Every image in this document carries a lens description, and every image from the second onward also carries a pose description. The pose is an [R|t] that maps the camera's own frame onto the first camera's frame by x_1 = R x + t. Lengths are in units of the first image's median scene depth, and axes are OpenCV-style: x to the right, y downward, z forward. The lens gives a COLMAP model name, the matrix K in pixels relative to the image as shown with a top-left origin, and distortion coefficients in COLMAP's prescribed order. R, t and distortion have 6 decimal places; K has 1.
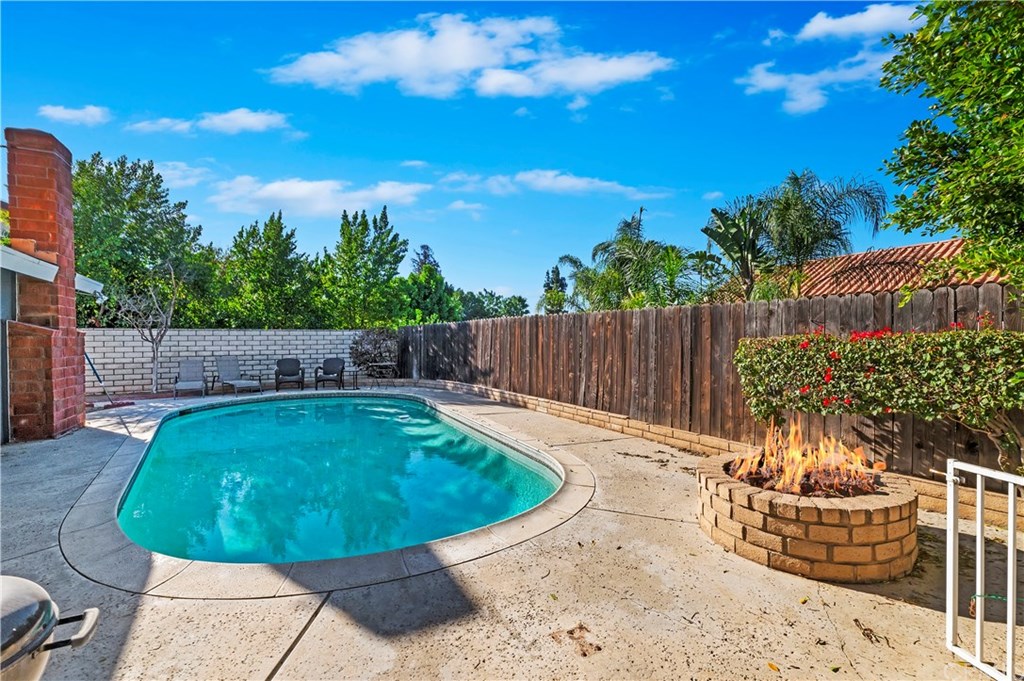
lens RADIAL K [[438.3, 0, 515.8], [0, 438.3, 342.1], [0, 0, 1]] dist [-0.004981, -0.000333]
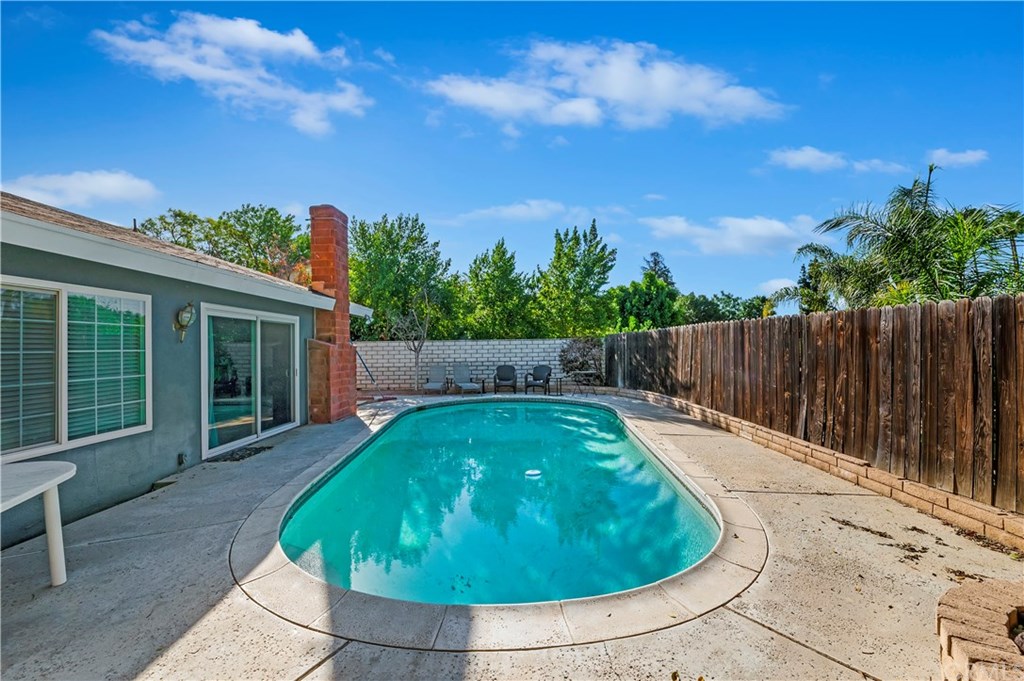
lens RADIAL K [[418.6, 0, 513.3], [0, 418.6, 338.7], [0, 0, 1]] dist [-0.006205, 0.000892]
pose [[0.859486, -0.015927, -0.510911, 0.079542], [0.004987, 0.999728, -0.022776, -0.009749], [0.511135, 0.017028, 0.859332, 0.098520]]
